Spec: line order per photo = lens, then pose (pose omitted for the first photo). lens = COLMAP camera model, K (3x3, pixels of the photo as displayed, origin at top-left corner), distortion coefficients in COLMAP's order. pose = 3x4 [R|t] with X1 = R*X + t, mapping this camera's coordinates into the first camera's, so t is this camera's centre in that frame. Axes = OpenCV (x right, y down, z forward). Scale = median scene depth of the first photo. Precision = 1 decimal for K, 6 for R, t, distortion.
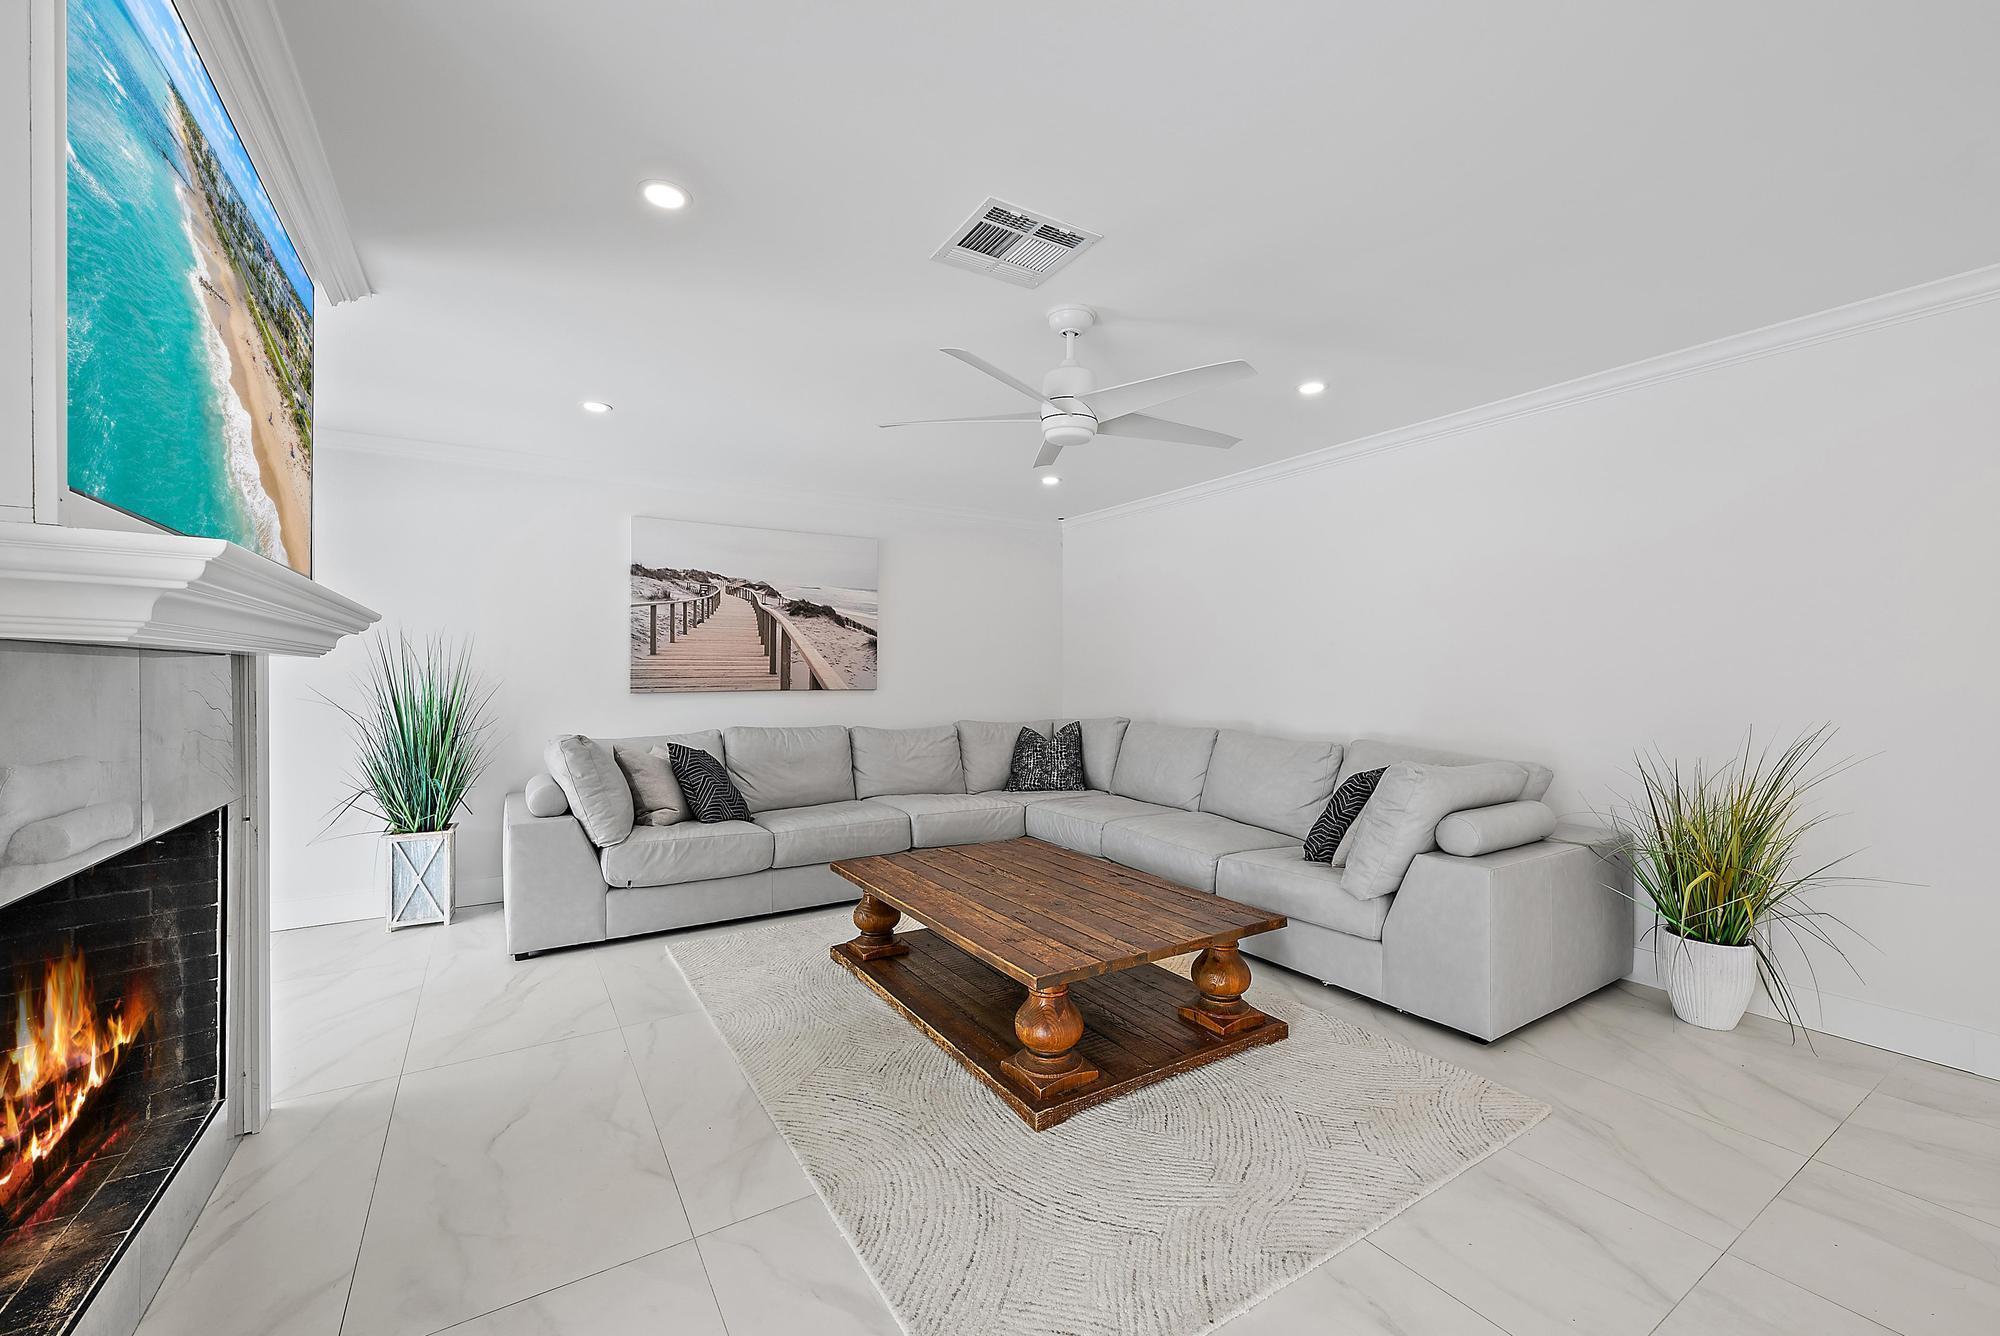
lens RADIAL K [[809.8, 0, 1009.7], [0, 809.8, 679.8], [0, 0, 1]] dist [-0.000873, 0.000048]
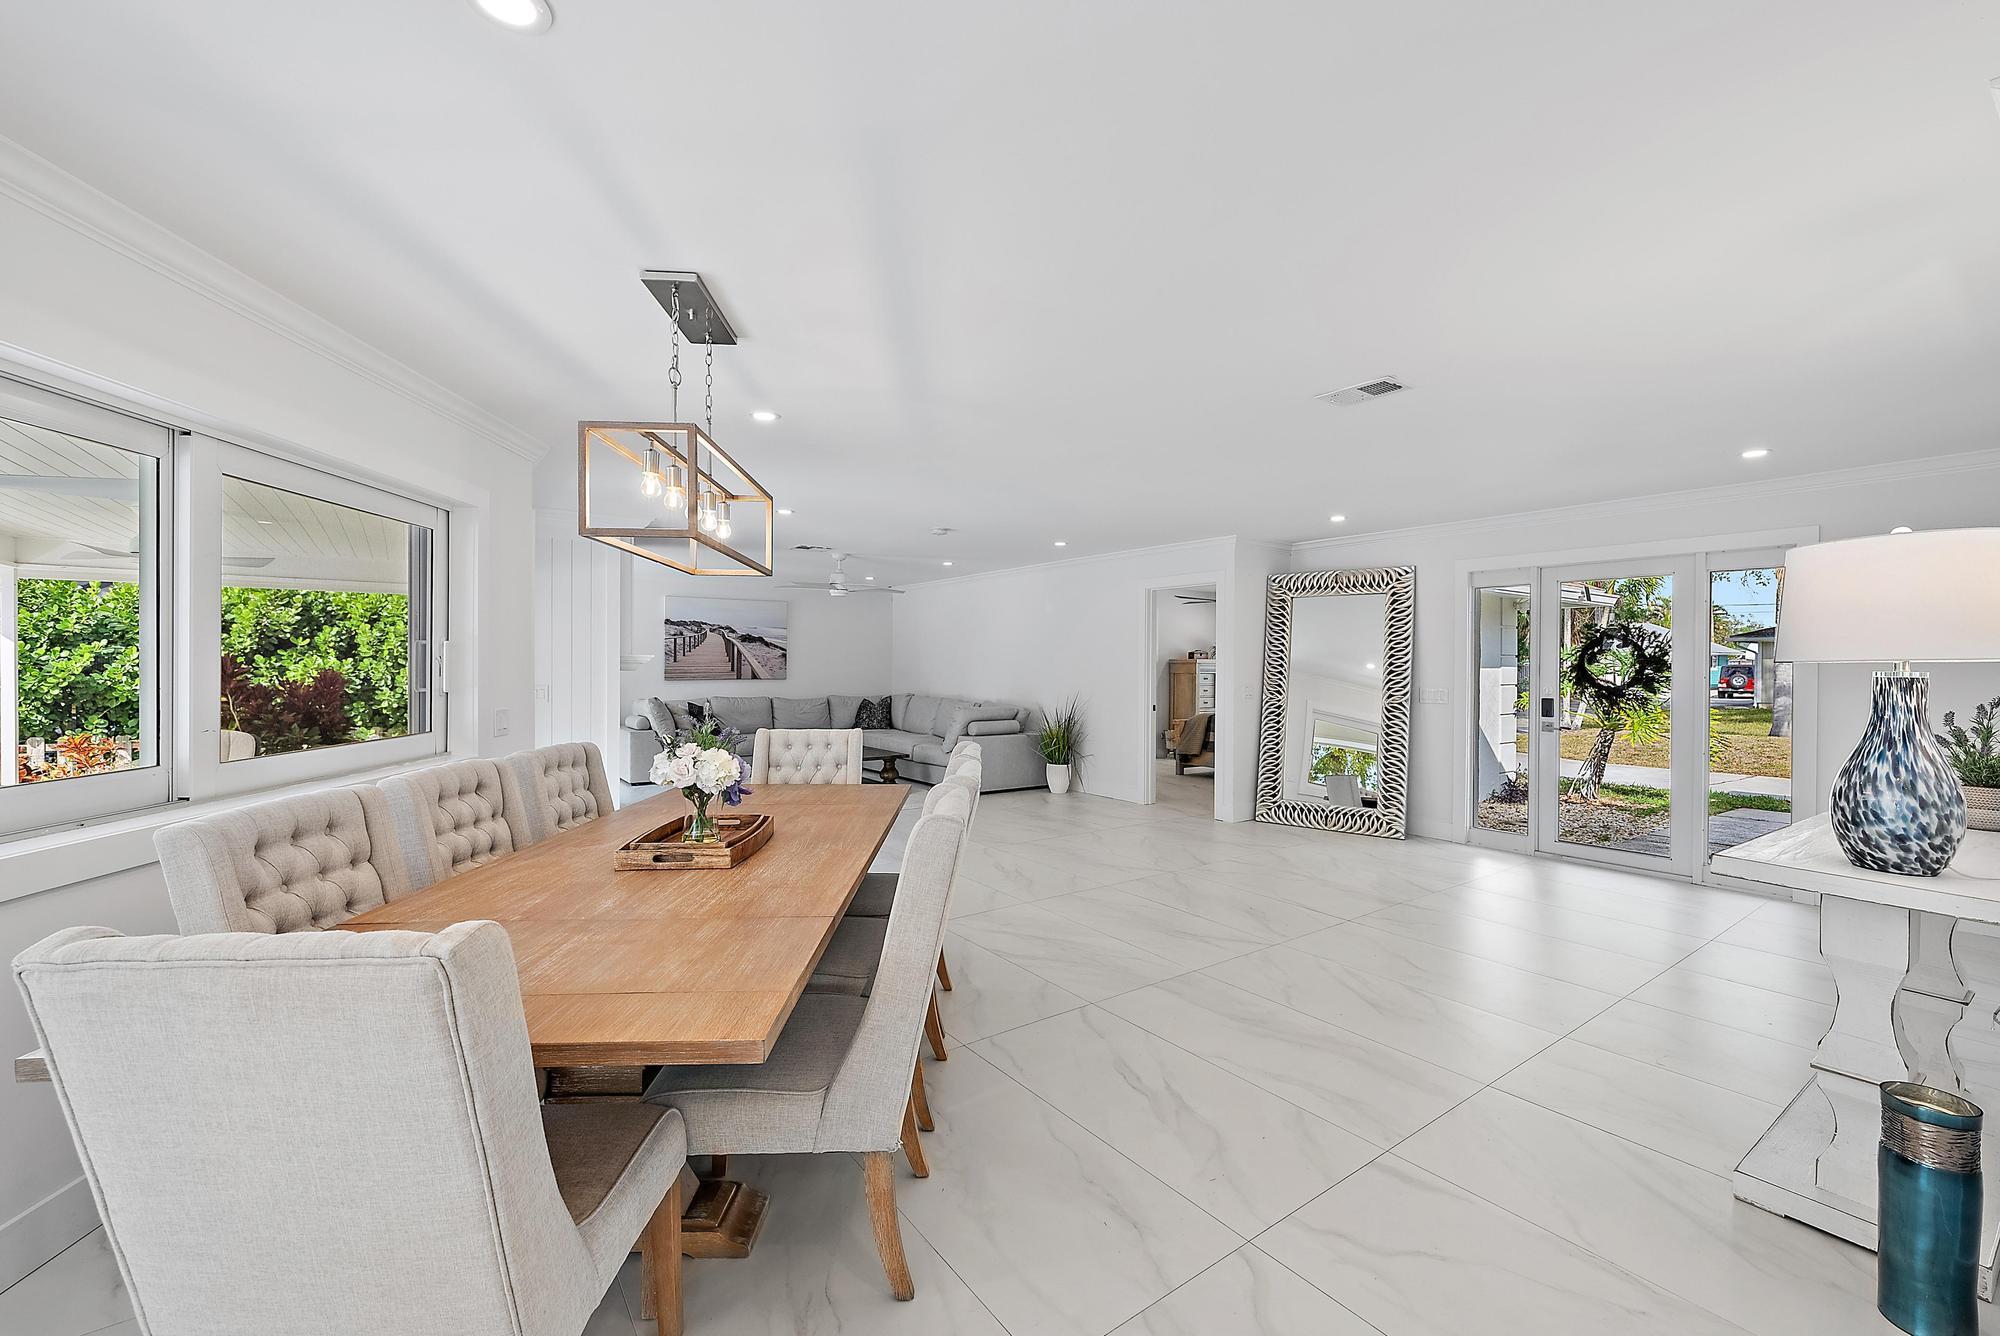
lens RADIAL K [[809.8, 0, 1010.5], [0, 809.8, 670.4], [0, 0, 1]] dist [-0.000873, 0.000048]
pose [[0.997933, 0.003596, 0.064156, 0.273785], [-0.003787, 0.999989, 0.002860, -0.017383], [-0.064145, -0.003097, 0.997936, -1.075702]]
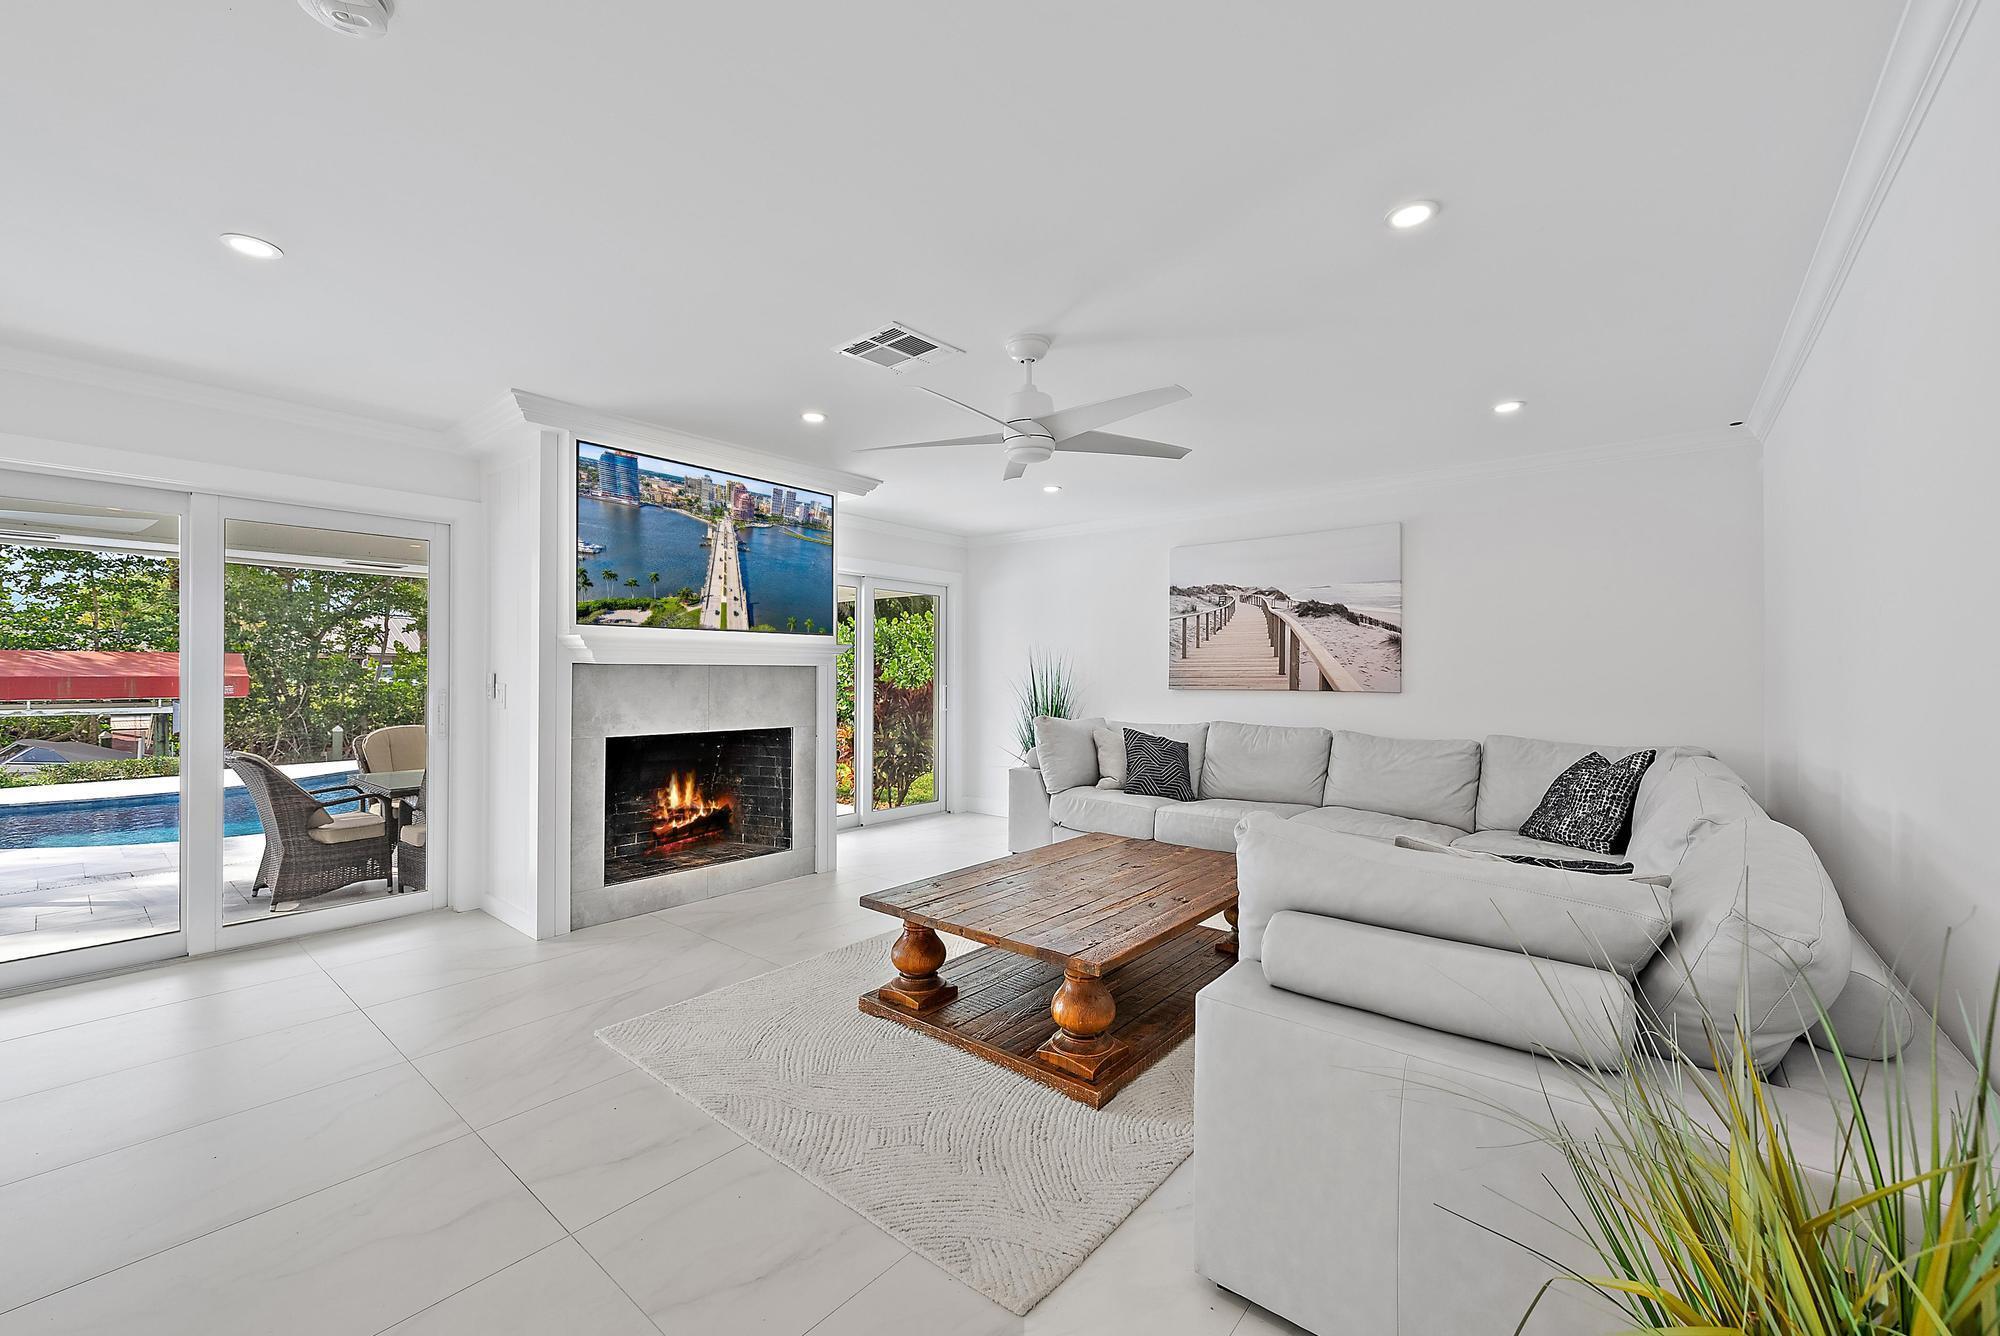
lens RADIAL K [[809.8, 0, 1003.1], [0, 809.8, 658.5], [0, 0, 1]] dist [-0.000873, 0.000048]
pose [[0.299887, -0.015885, -0.953843, 0.601213], [-0.012024, 0.999719, -0.020429, -0.002269], [0.953899, 0.017596, 0.299611, 0.351282]]
